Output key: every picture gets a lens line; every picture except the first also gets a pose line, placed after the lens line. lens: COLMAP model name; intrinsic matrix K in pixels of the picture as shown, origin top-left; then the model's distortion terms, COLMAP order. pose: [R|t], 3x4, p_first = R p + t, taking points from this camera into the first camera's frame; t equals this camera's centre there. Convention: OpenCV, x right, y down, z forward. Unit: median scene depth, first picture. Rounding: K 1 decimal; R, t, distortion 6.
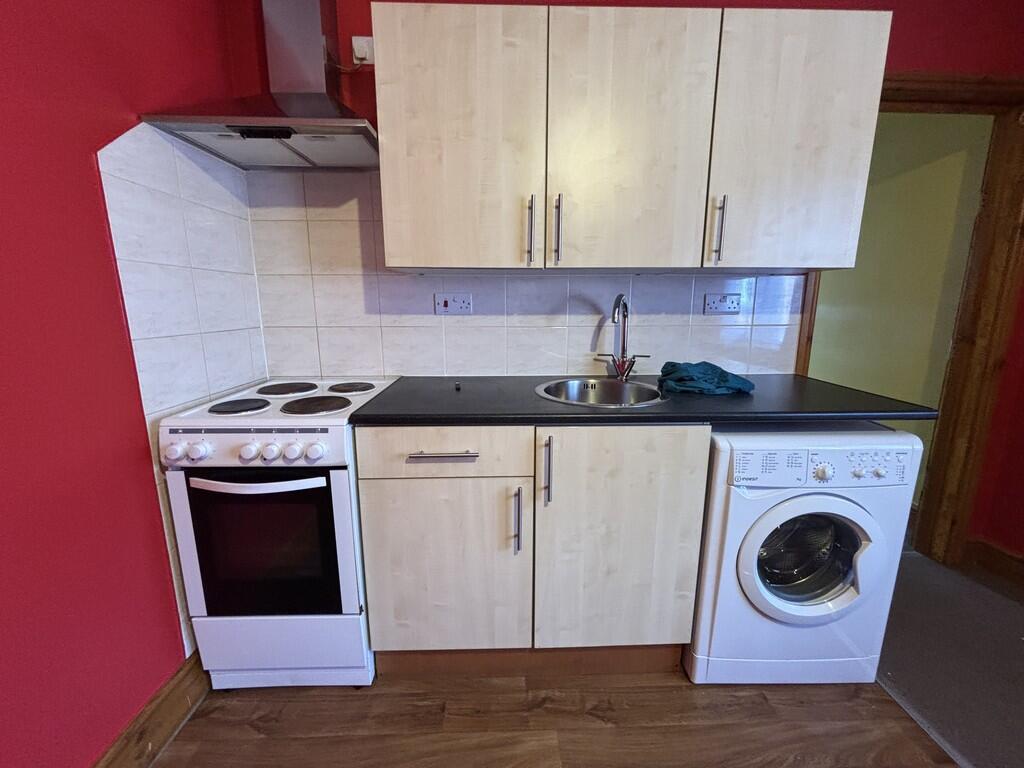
lens RADIAL K [[415.0, 0, 511.4], [0, 415.0, 387.0], [0, 0, 1]] dist [-0.000204, -0.000279]
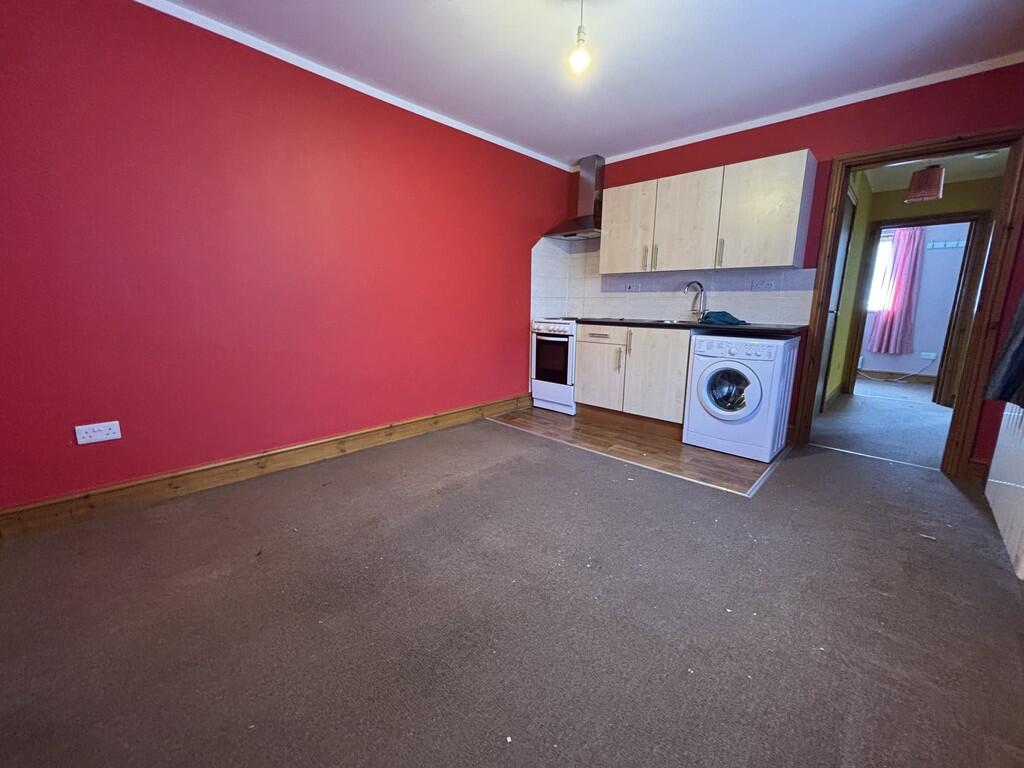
lens RADIAL K [[415.0, 0, 510.5], [0, 415.0, 382.6], [0, 0, 1]] dist [-0.000204, -0.000279]
pose [[0.700689, 0.139587, -0.699678, 1.511103], [-0.145670, 0.988006, 0.051229, 0.434185], [0.698437, 0.066027, 0.712619, -1.568108]]
